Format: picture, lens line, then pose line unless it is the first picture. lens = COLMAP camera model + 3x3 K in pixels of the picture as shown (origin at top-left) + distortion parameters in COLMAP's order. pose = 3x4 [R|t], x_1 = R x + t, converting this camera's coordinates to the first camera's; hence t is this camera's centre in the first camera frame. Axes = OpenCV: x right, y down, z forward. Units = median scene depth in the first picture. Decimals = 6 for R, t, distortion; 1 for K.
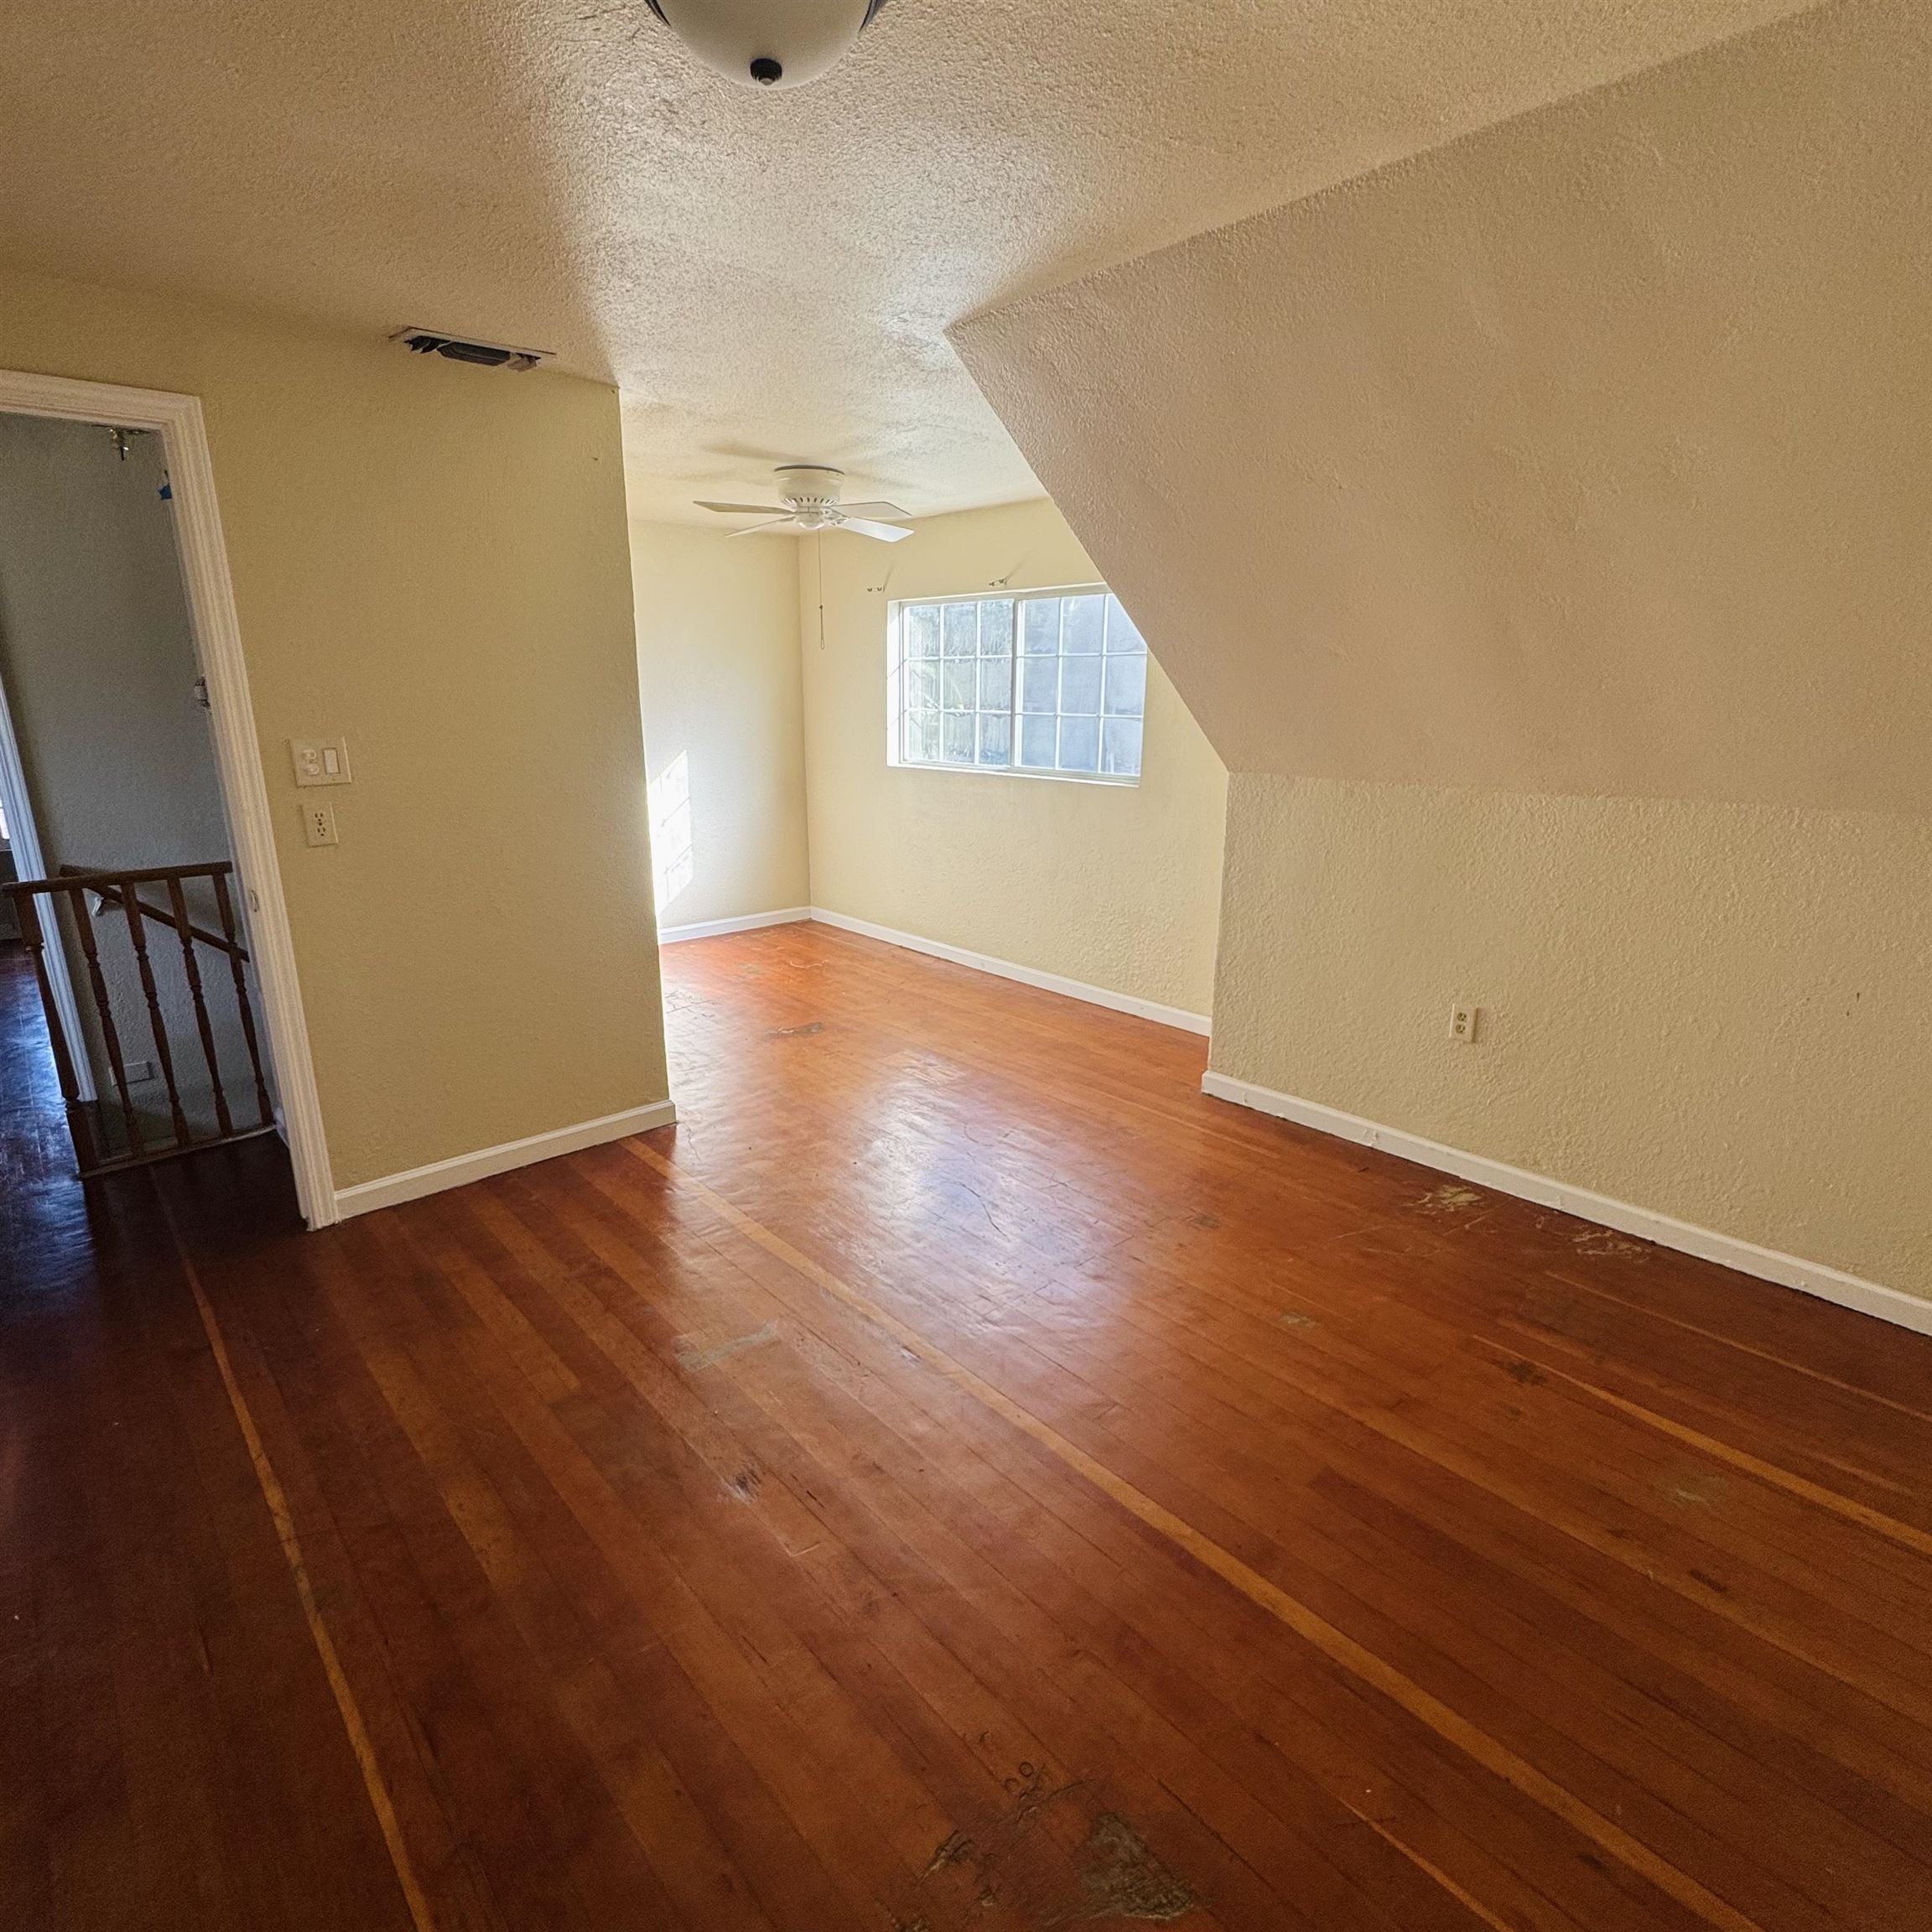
lens RADIAL K [[1031.9, 0, 965.3], [0, 1031.9, 966.4], [0, 0, 1]] dist [-0.006258, 0.000777]
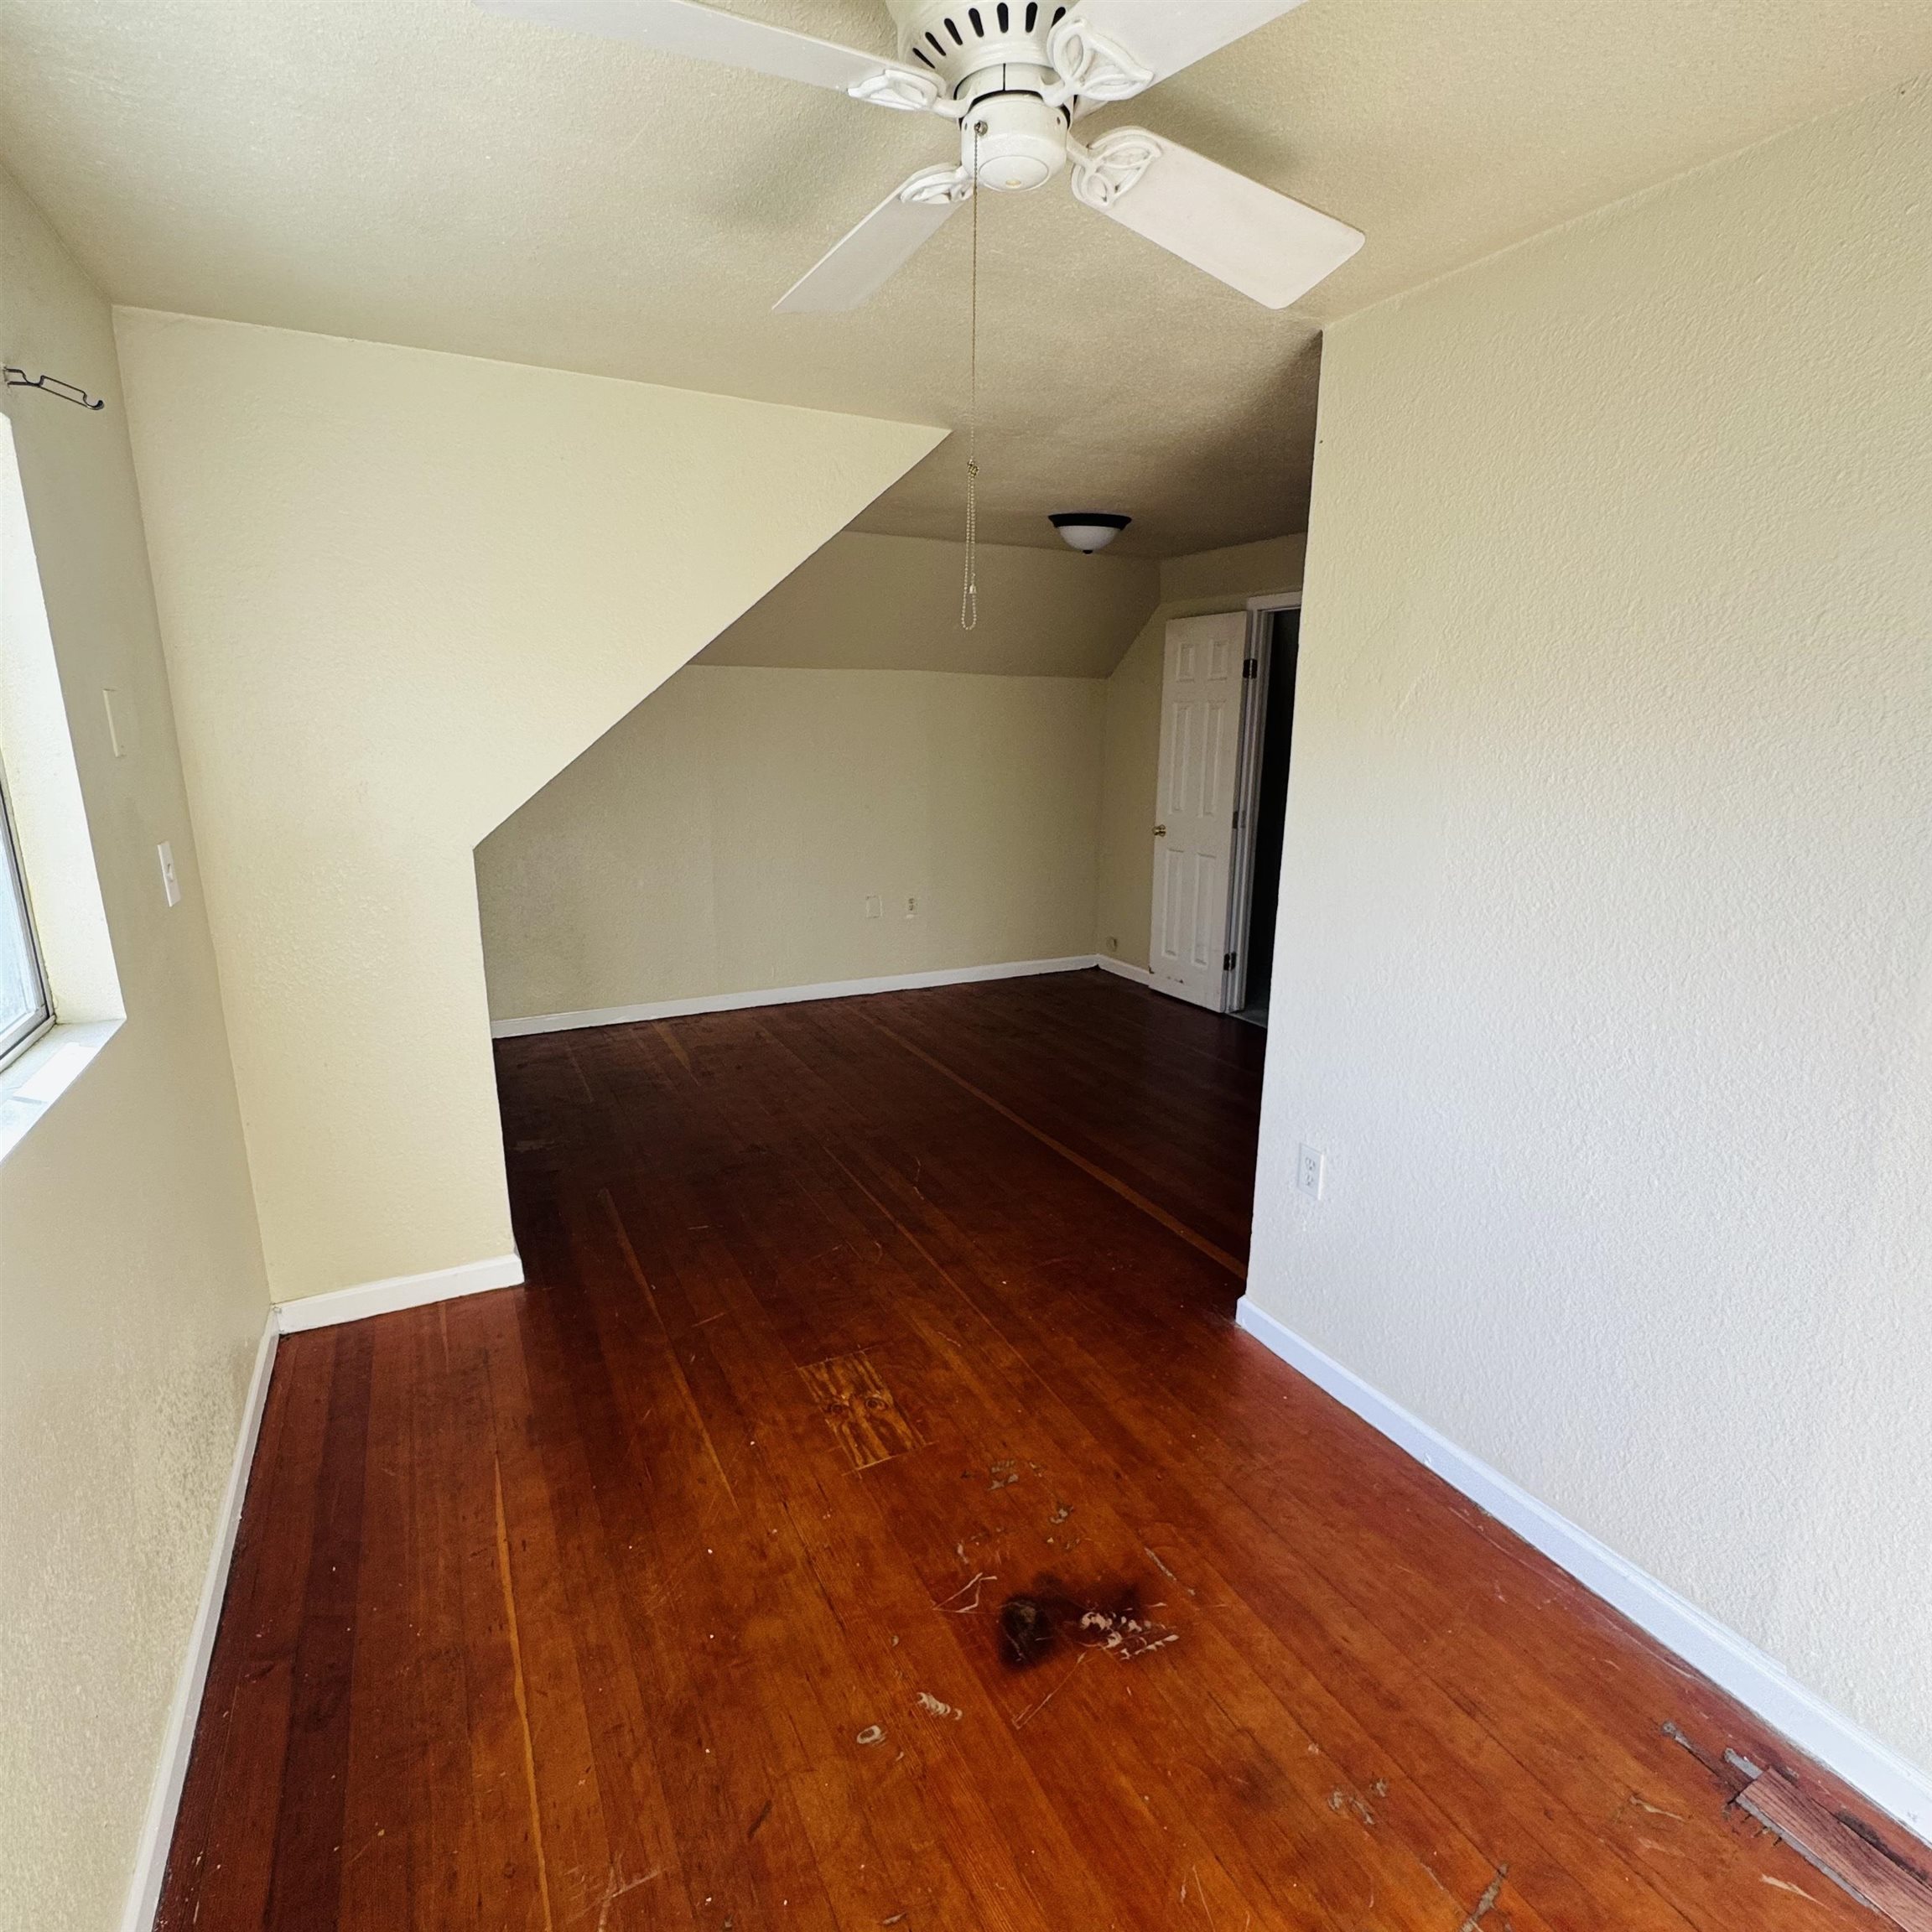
lens RADIAL K [[1031.9, 0, 955.6], [0, 1031.9, 967.5], [0, 0, 1]] dist [-0.006258, 0.000777]
pose [[-0.962333, -0.074052, 0.261595, -0.289762], [0.060119, 0.880410, 0.470387, -0.483403], [-0.265144, 0.468396, -0.842795, 1.778121]]
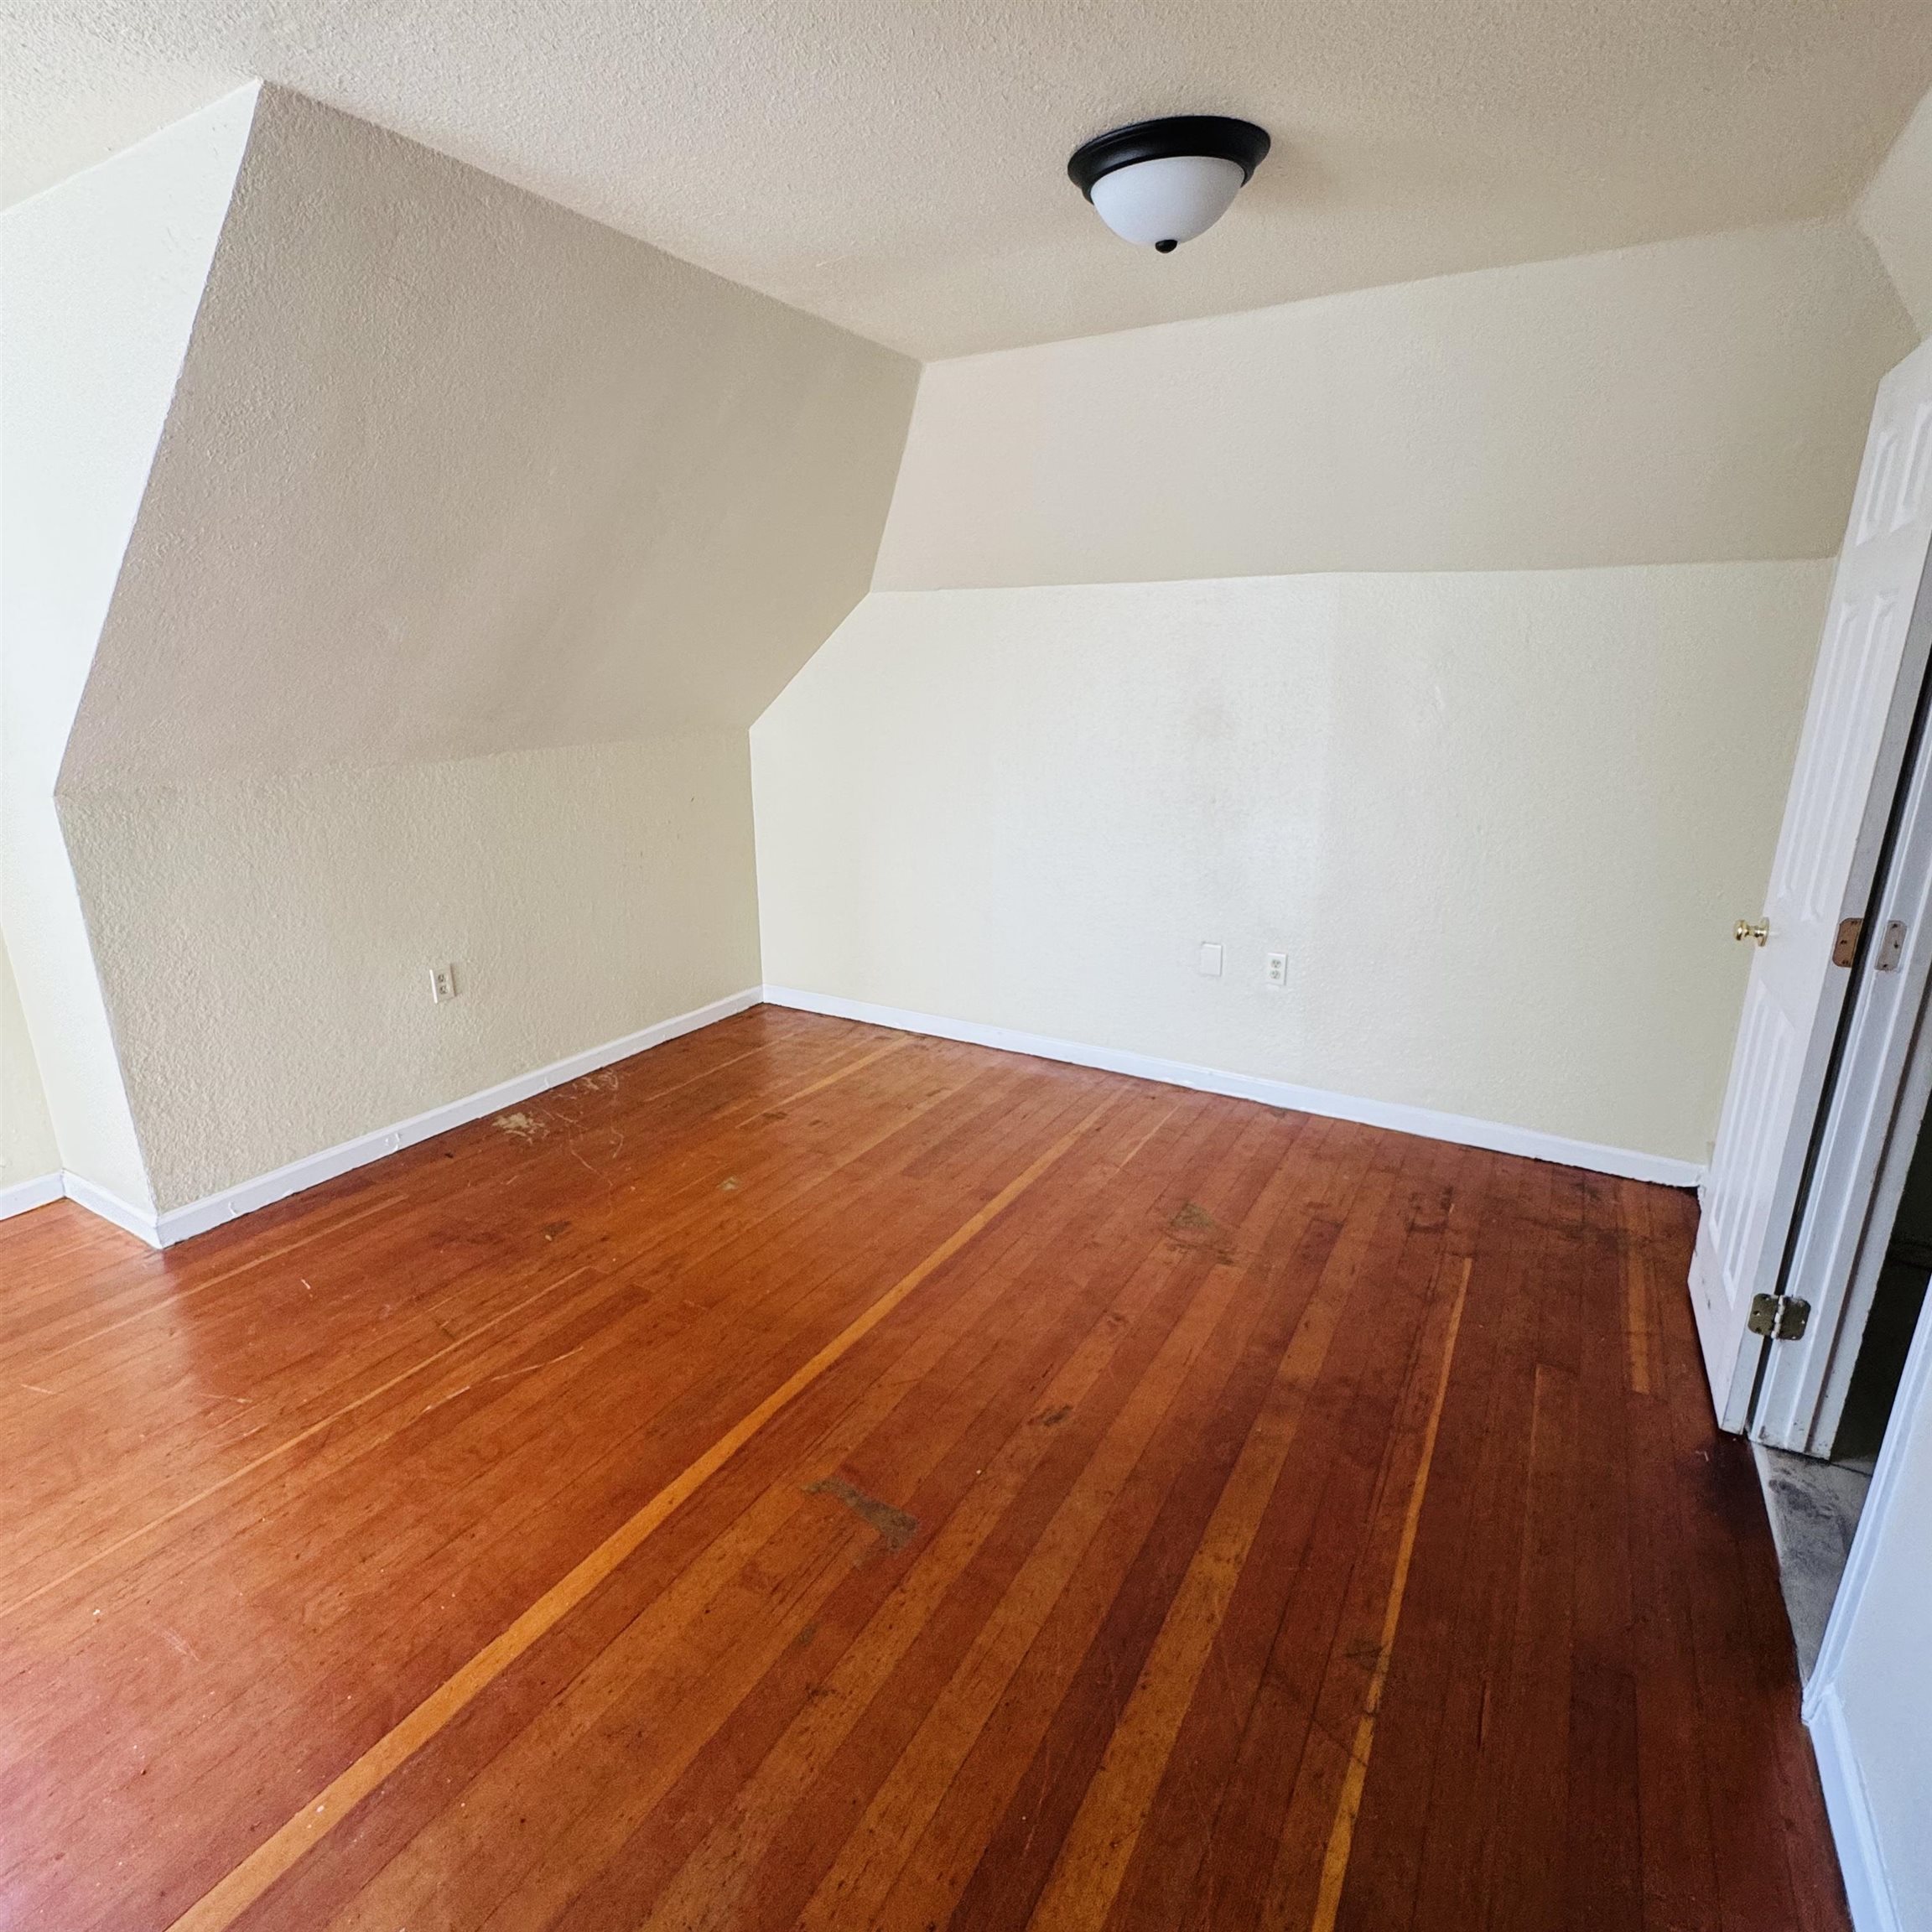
lens RADIAL K [[1031.9, 0, 964.8], [0, 1031.9, 966.8], [0, 0, 1]] dist [-0.006258, 0.000777]
pose [[-0.290304, -0.274180, 0.916814, -0.654189], [0.252407, 0.902207, 0.349734, -0.199624], [-0.923046, 0.332940, -0.192710, 0.713268]]
